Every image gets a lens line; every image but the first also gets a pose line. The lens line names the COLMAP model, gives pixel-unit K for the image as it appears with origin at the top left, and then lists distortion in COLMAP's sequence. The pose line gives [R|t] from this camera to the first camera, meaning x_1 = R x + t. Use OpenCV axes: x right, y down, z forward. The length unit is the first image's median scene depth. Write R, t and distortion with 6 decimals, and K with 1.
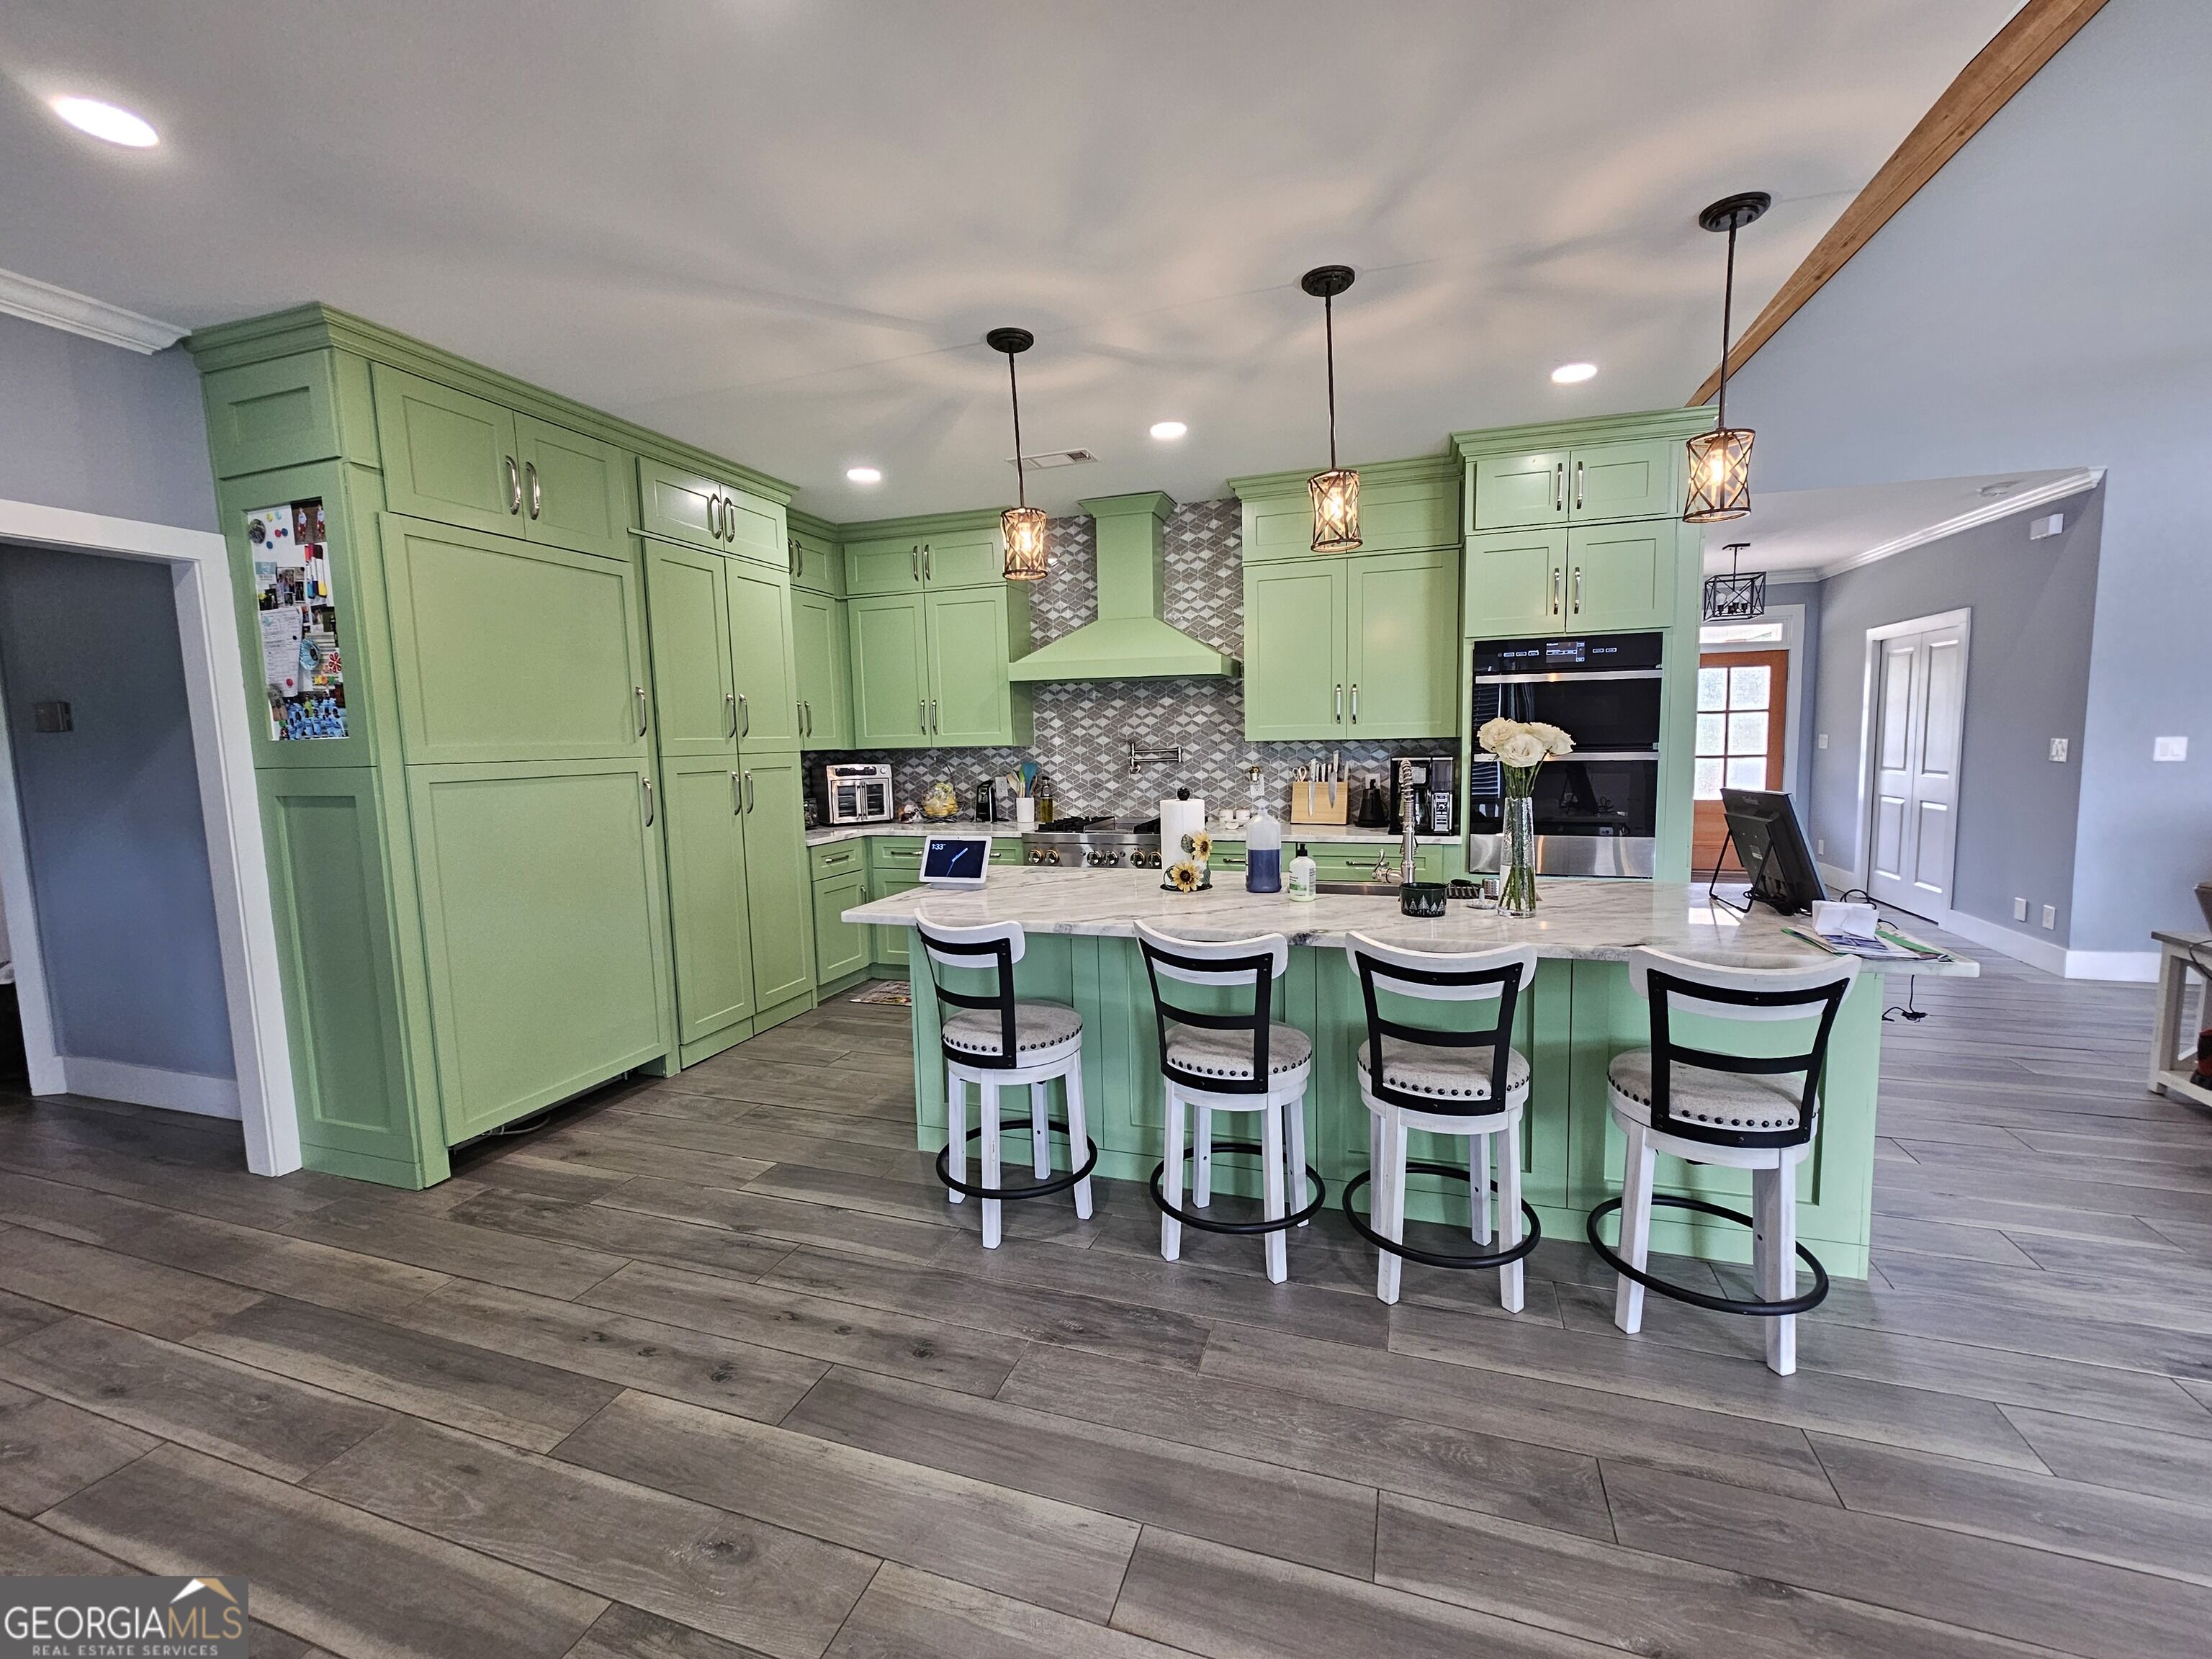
lens RADIAL K [[891.8, 0, 1114.8], [0, 891.8, 825.6], [0, 0, 1]] dist [-0.012423, -0.000103]
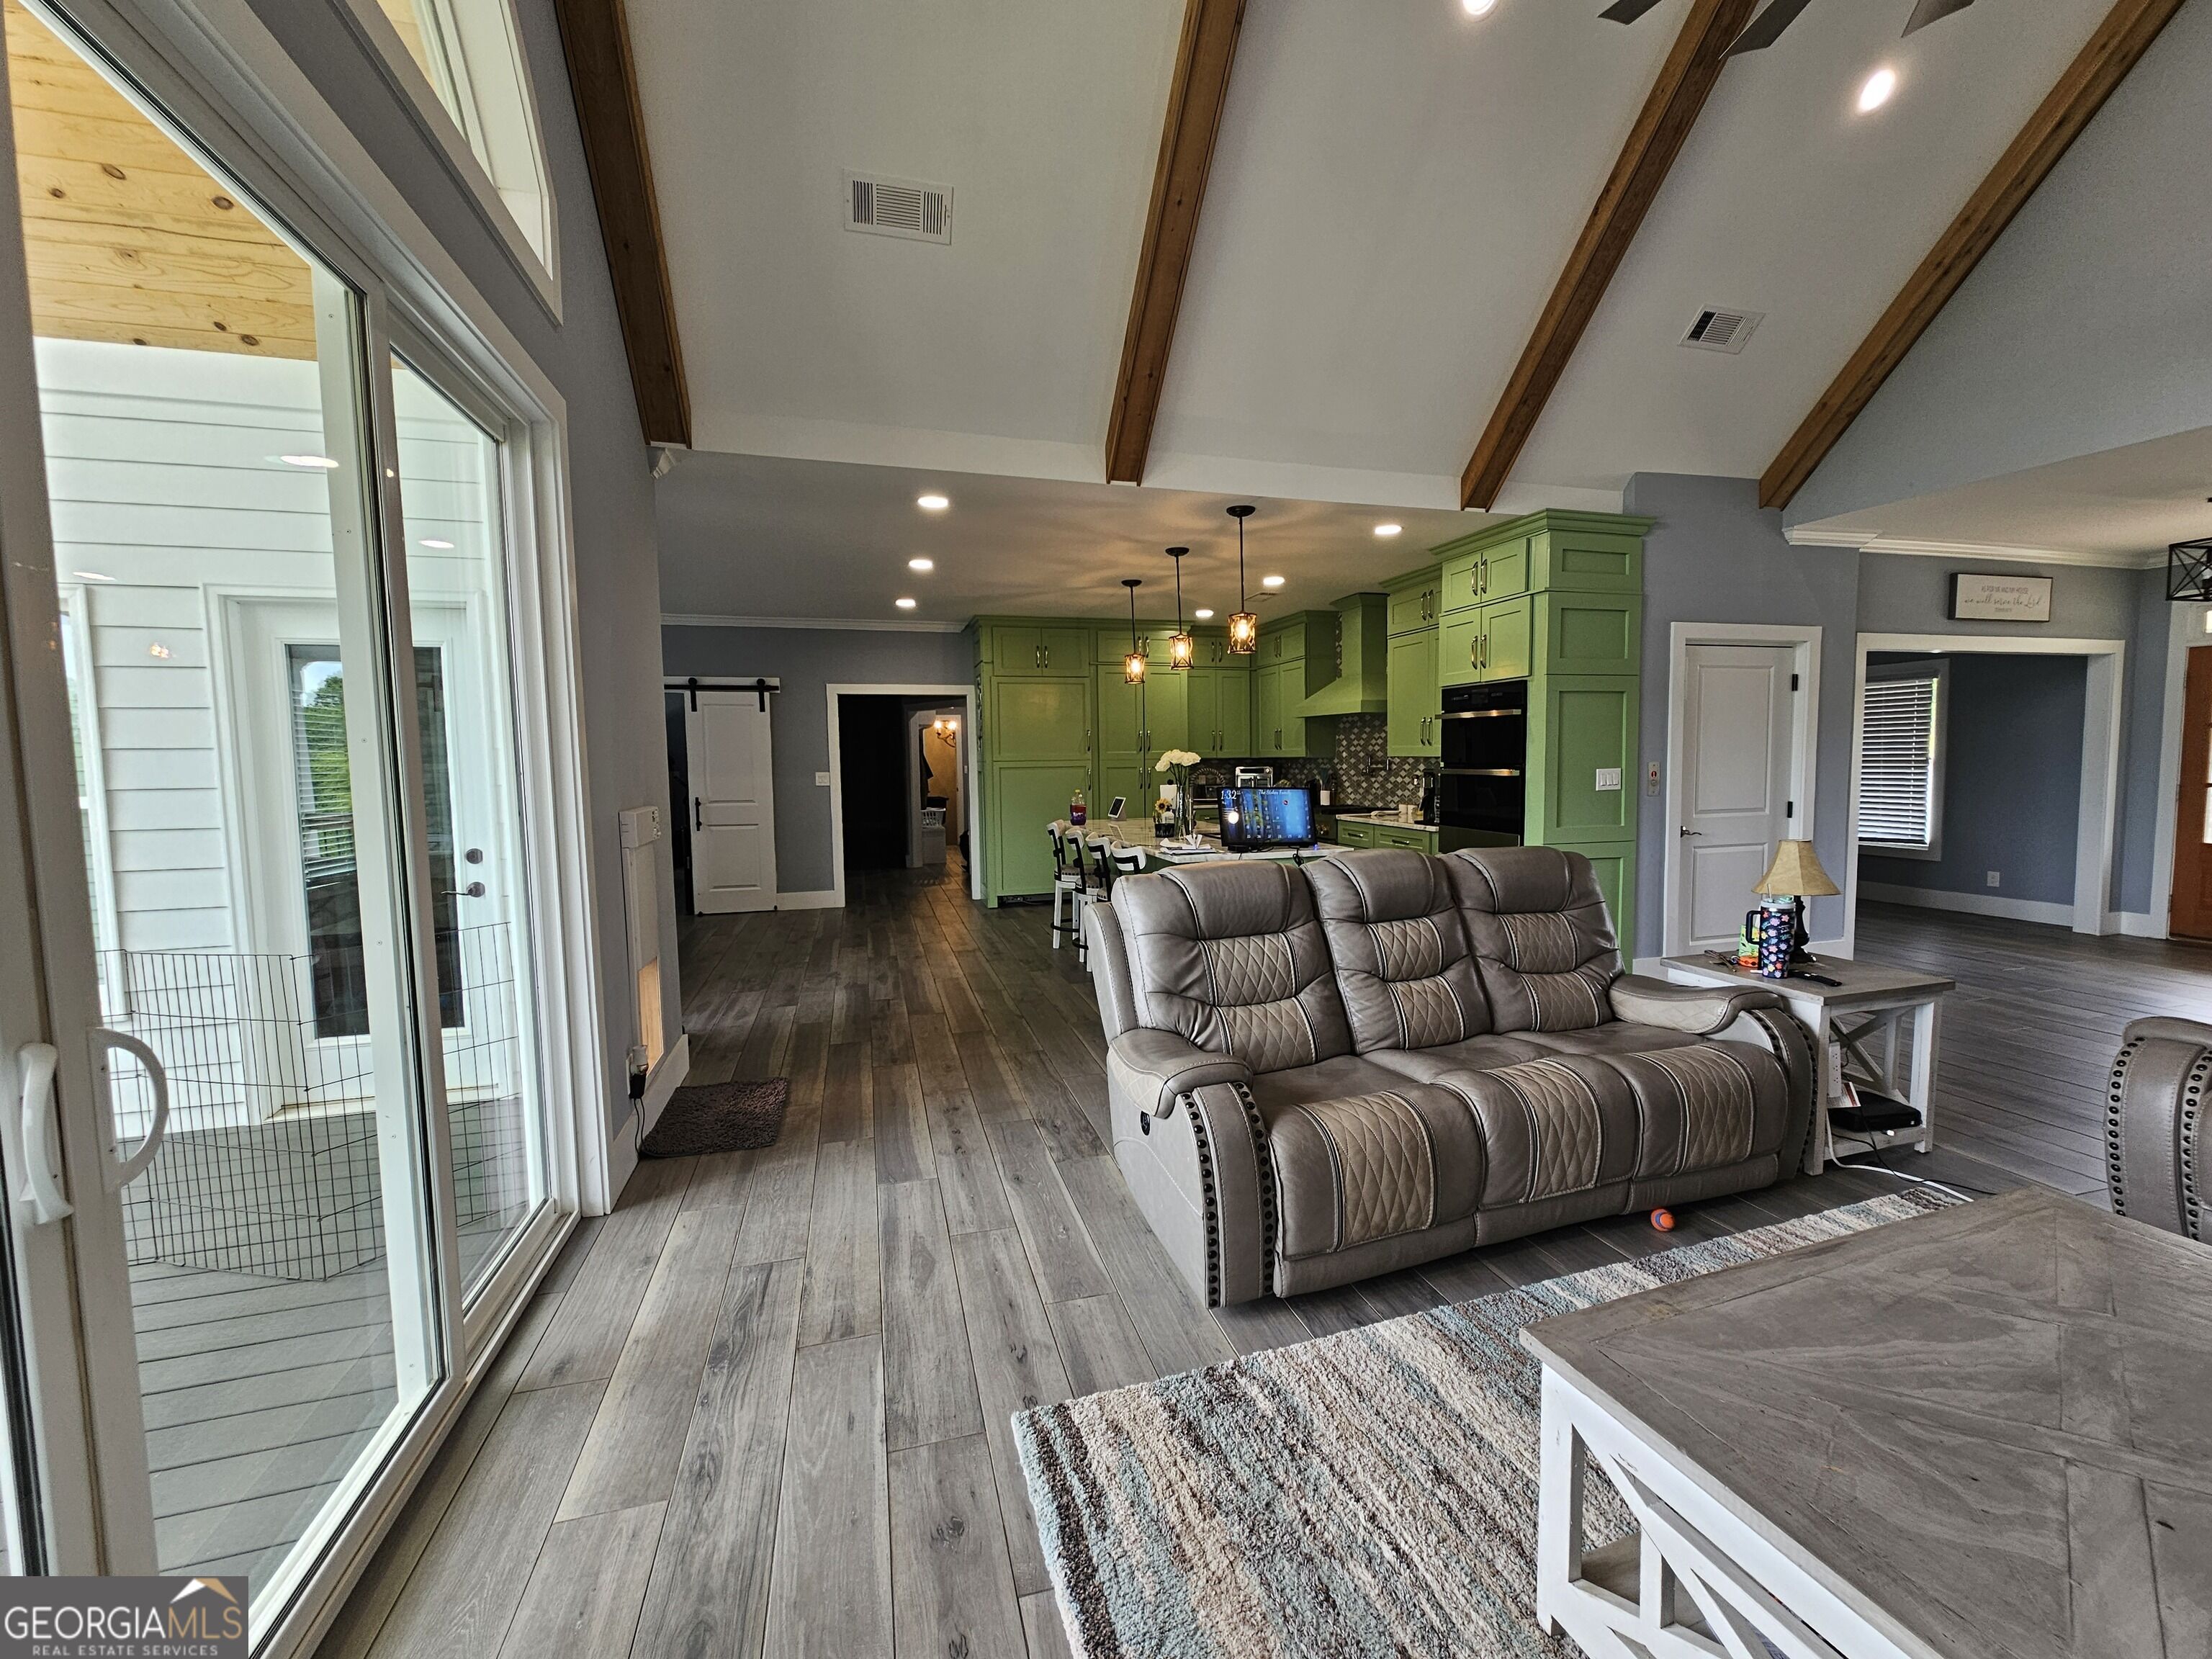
lens RADIAL K [[891.8, 0, 1114.1], [0, 891.8, 826.1], [0, 0, 1]] dist [-0.012423, -0.000103]
pose [[0.558385, 0.079211, -0.825792, 1.023897], [-0.077254, 0.996070, 0.043307, -0.008931], [0.825977, 0.039614, 0.562310, -0.178585]]
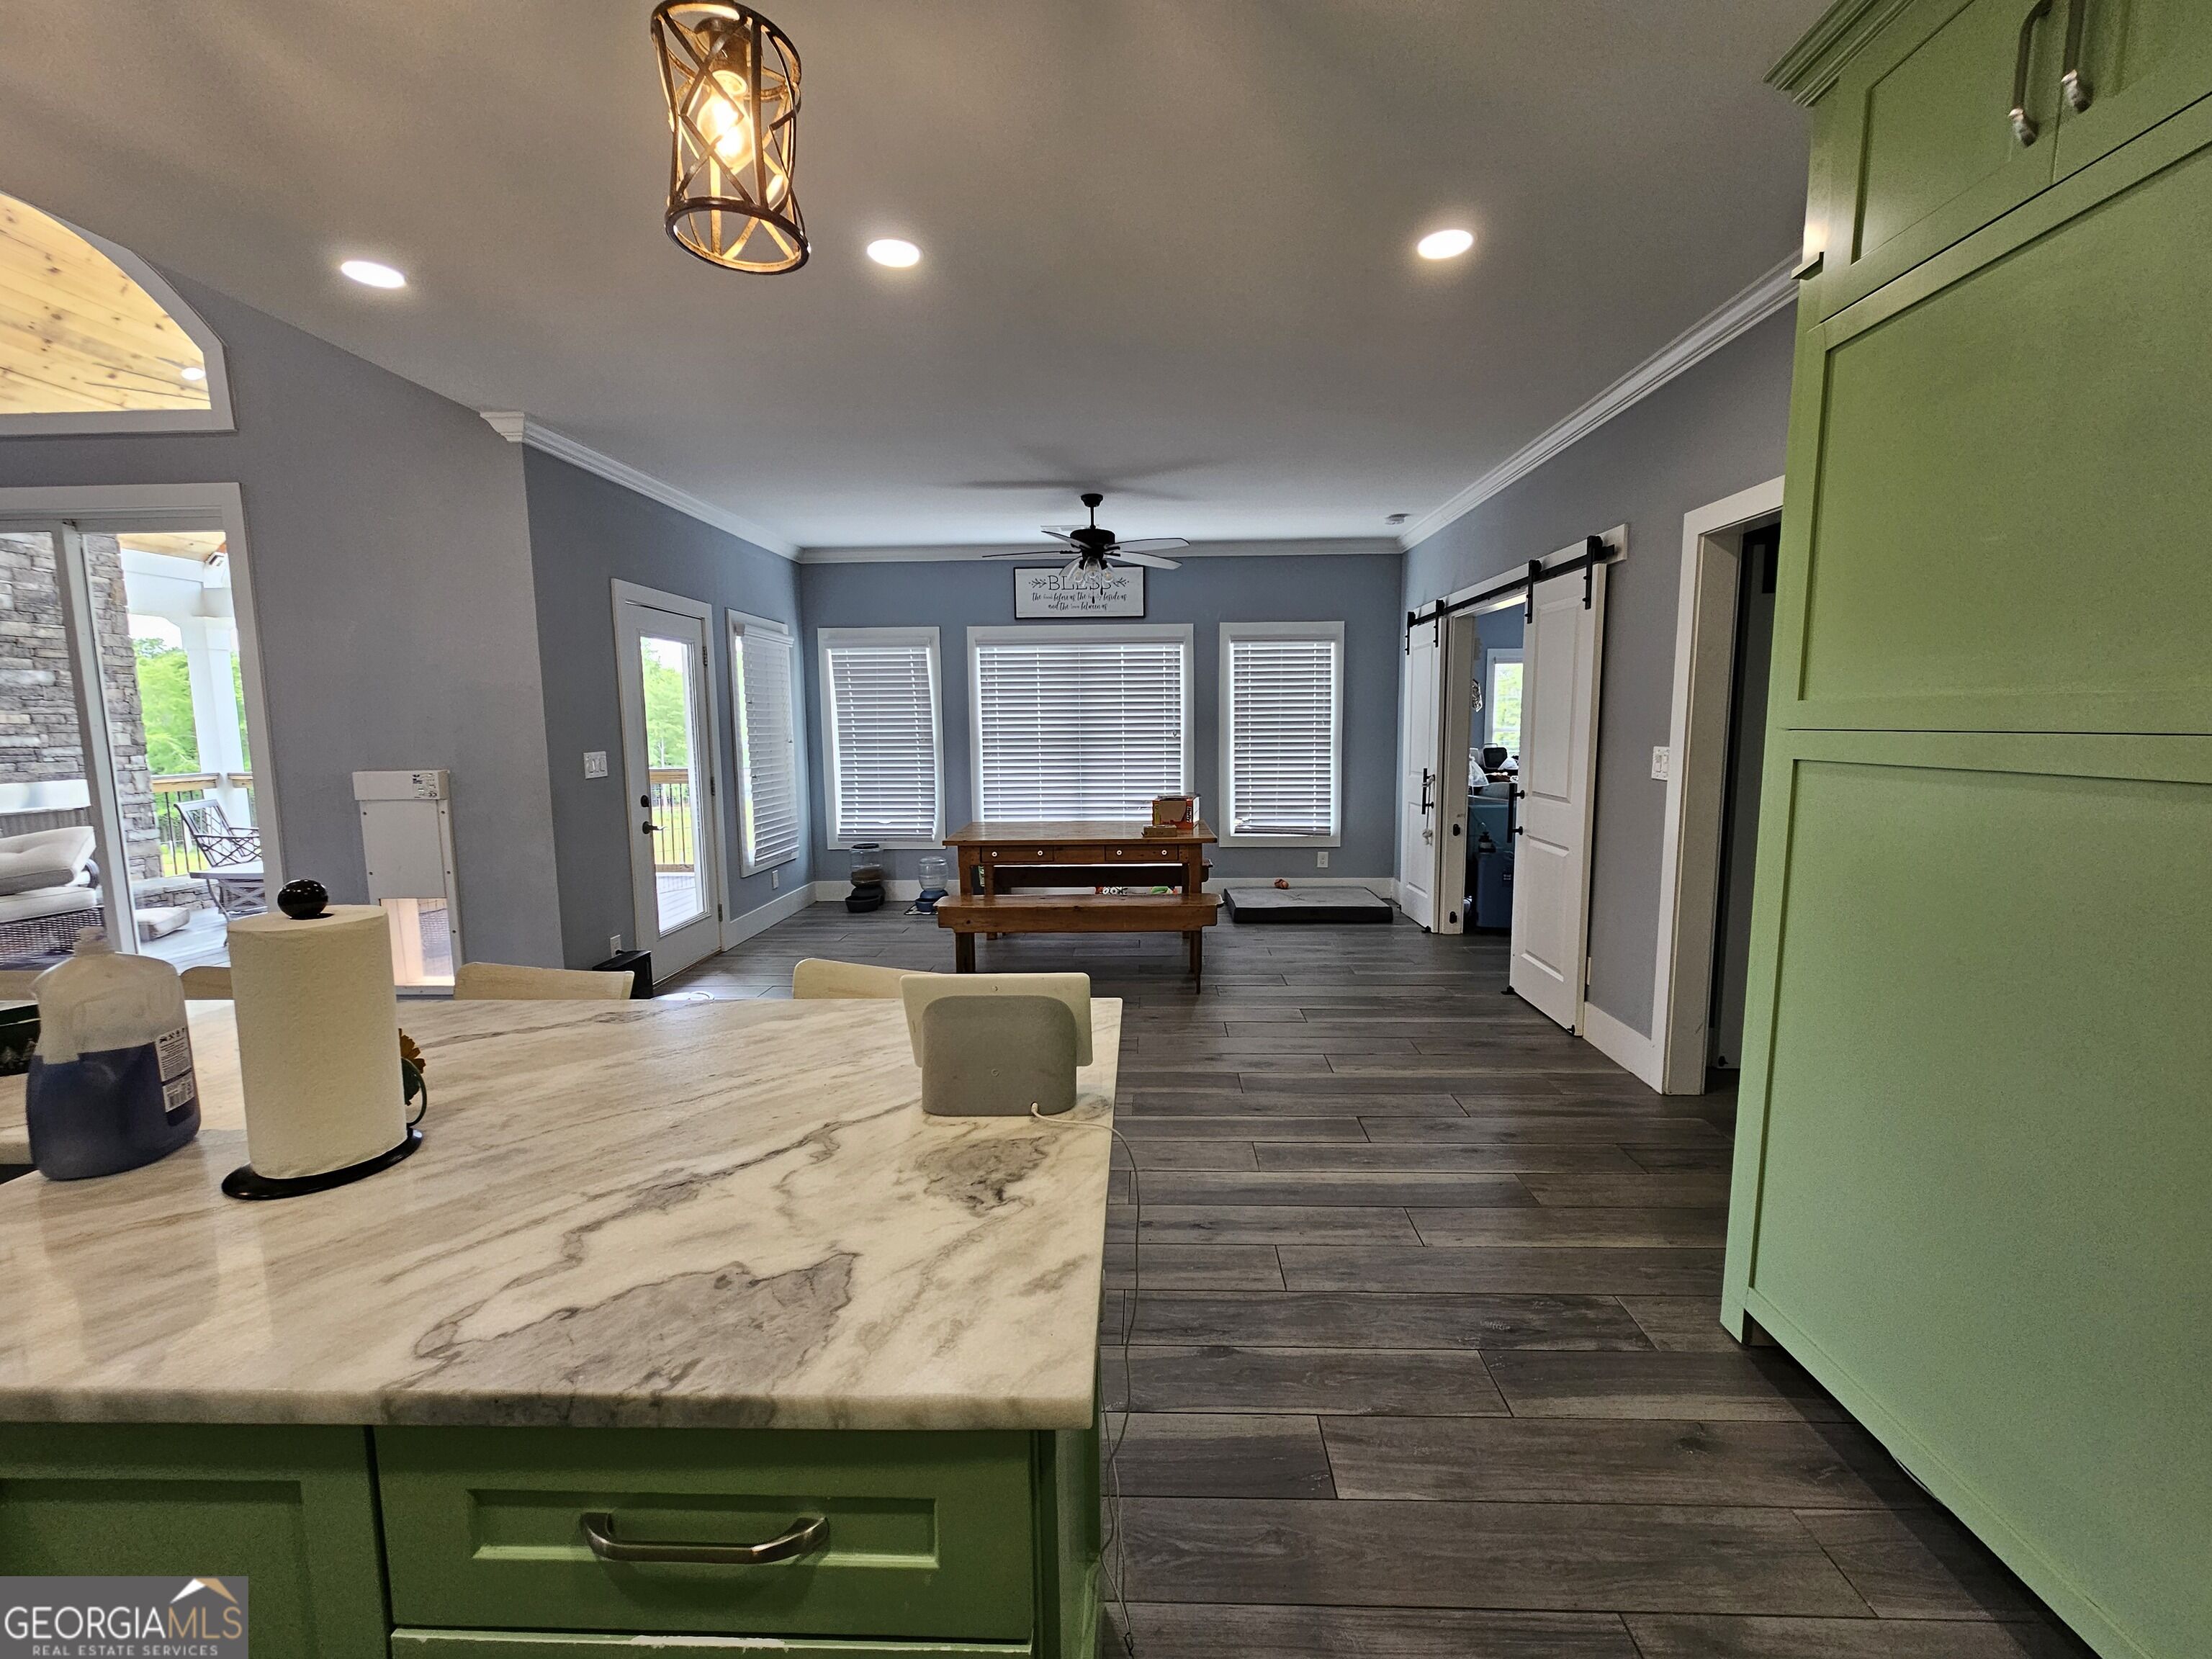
lens RADIAL K [[891.8, 0, 1110.8], [0, 891.8, 828.3], [0, 0, 1]] dist [-0.012423, -0.000103]
pose [[-0.958956, 0.067821, -0.275325, -0.074714], [0.007786, 0.976907, 0.213523, -0.078380], [0.283448, 0.202615, -0.937339, 0.818288]]
